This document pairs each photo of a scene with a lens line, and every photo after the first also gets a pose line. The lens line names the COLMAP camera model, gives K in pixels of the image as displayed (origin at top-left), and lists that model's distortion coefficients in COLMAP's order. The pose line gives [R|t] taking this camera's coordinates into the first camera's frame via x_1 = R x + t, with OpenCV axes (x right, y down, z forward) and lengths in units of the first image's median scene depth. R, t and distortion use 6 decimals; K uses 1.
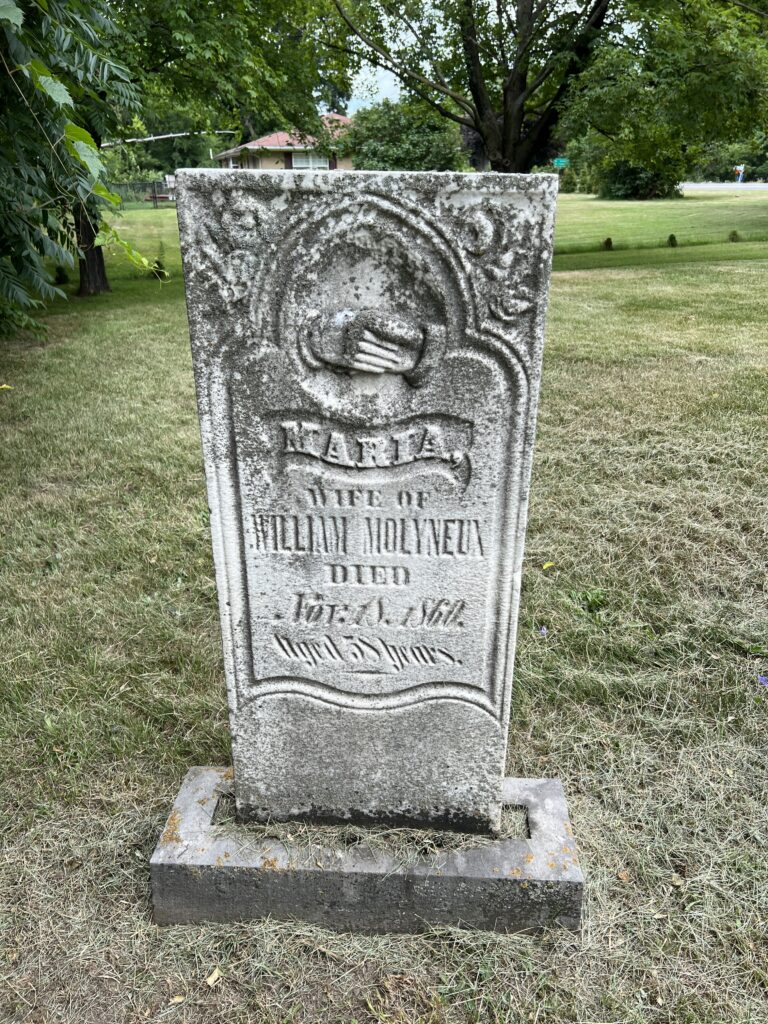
lens RADIAL K [[772.2, 0, 386.8], [0, 772.2, 522.1], [0, 0, 1]] dist [0.050608, -0.061427]
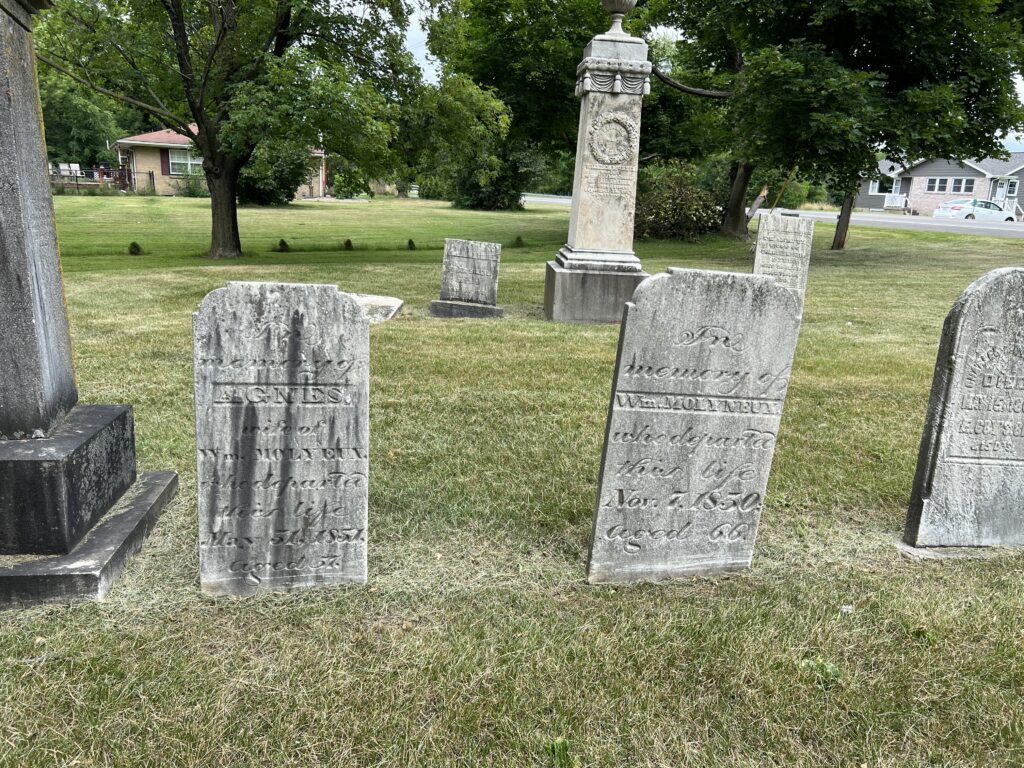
lens RADIAL K [[772.2, 0, 522.0], [0, 772.2, 382.4], [0, 0, 1]] dist [0.050608, -0.061427]
pose [[0.977077, -0.000065, 0.212885, 0.448046], [0.035075, 0.986383, -0.160681, 0.038783], [-0.209976, 0.164465, 0.963775, -0.142301]]
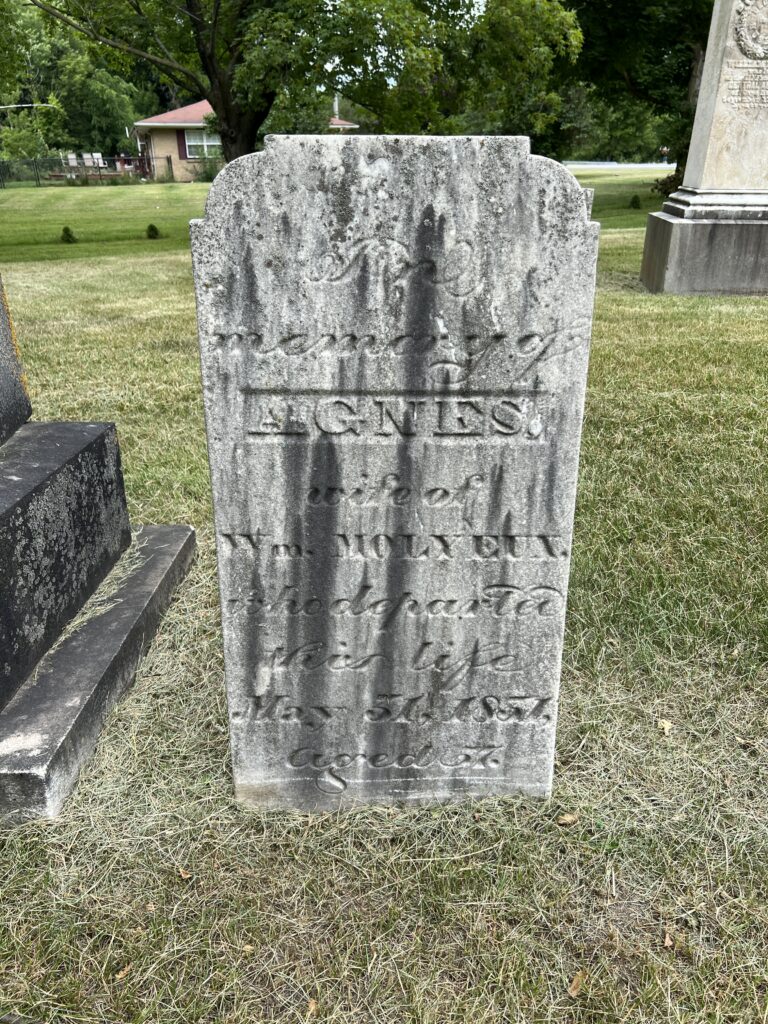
lens RADIAL K [[772.2, 0, 386.8], [0, 772.2, 522.1], [0, 0, 1]] dist [0.050608, -0.061427]
pose [[0.999725, -0.008385, 0.021897, 0.420717], [0.007976, 0.999793, 0.018710, 0.010954], [-0.022049, -0.018531, 0.999585, 0.016022]]
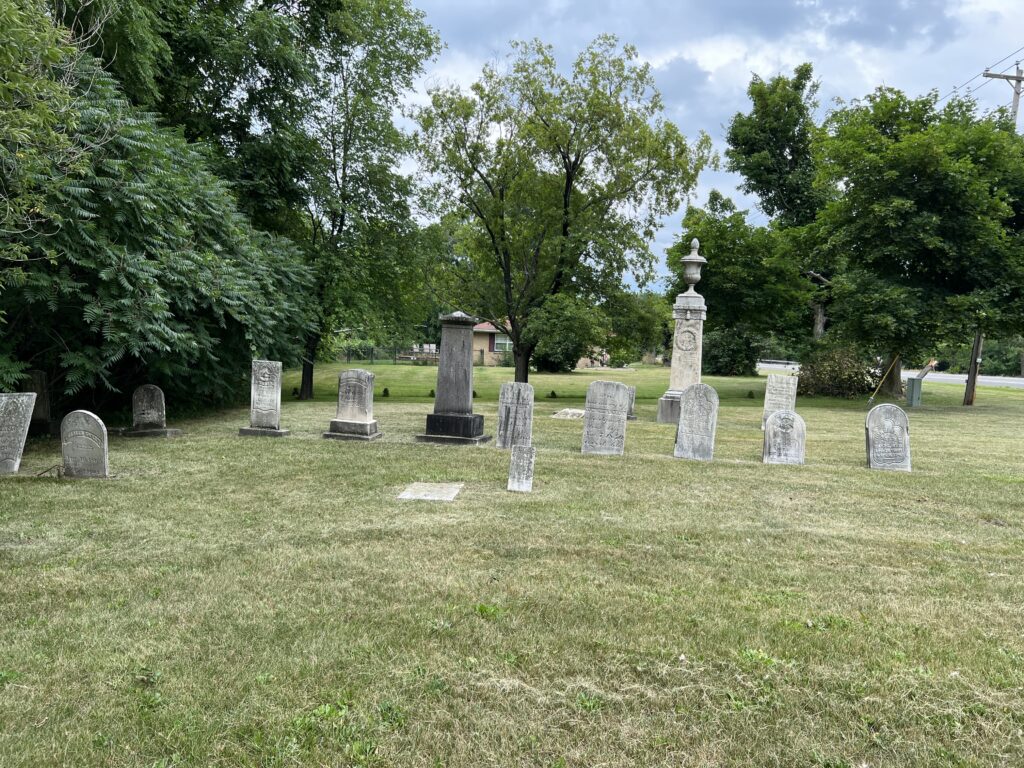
lens RADIAL K [[772.2, 0, 522.0], [0, 772.2, 382.4], [0, 0, 1]] dist [0.050608, -0.061427]
pose [[0.985164, 0.052591, -0.163362, 0.637701], [-0.108131, 0.929394, -0.352895, 0.403191], [0.133268, 0.365324, 0.921292, -1.034671]]
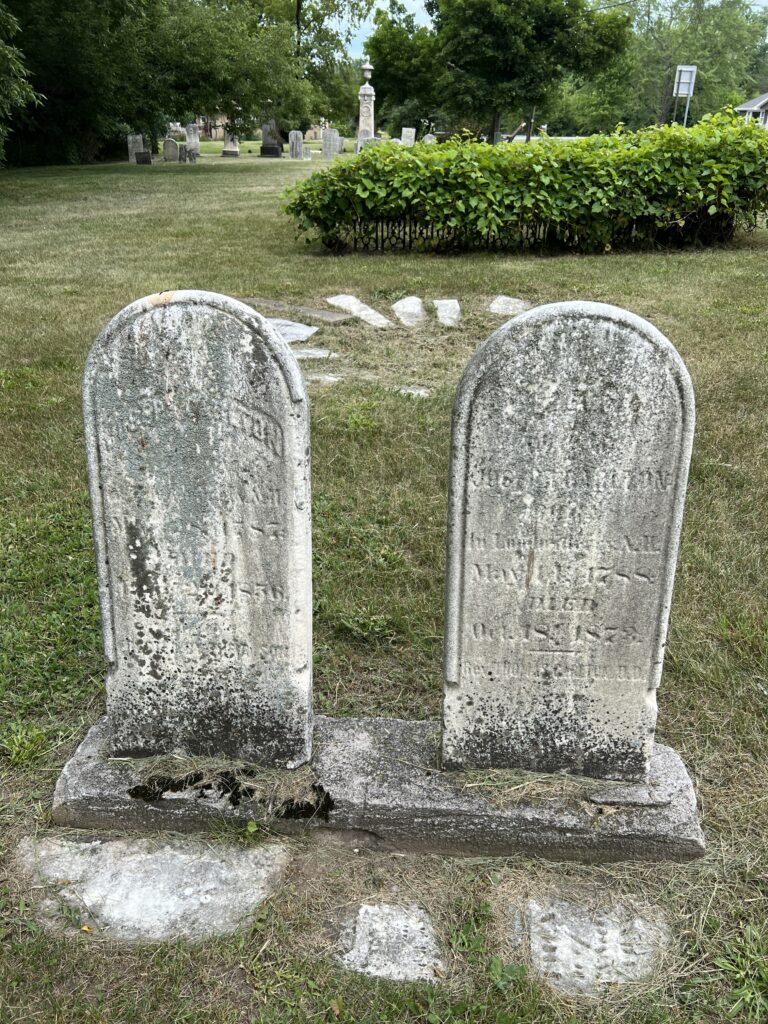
lens RADIAL K [[772.2, 0, 386.8], [0, 772.2, 522.1], [0, 0, 1]] dist [0.050608, -0.061427]
pose [[0.999683, 0.011143, 0.022557, 0.750884], [-0.012249, 0.998697, 0.049535, 1.430988], [-0.021975, -0.049796, 0.998518, -3.226205]]
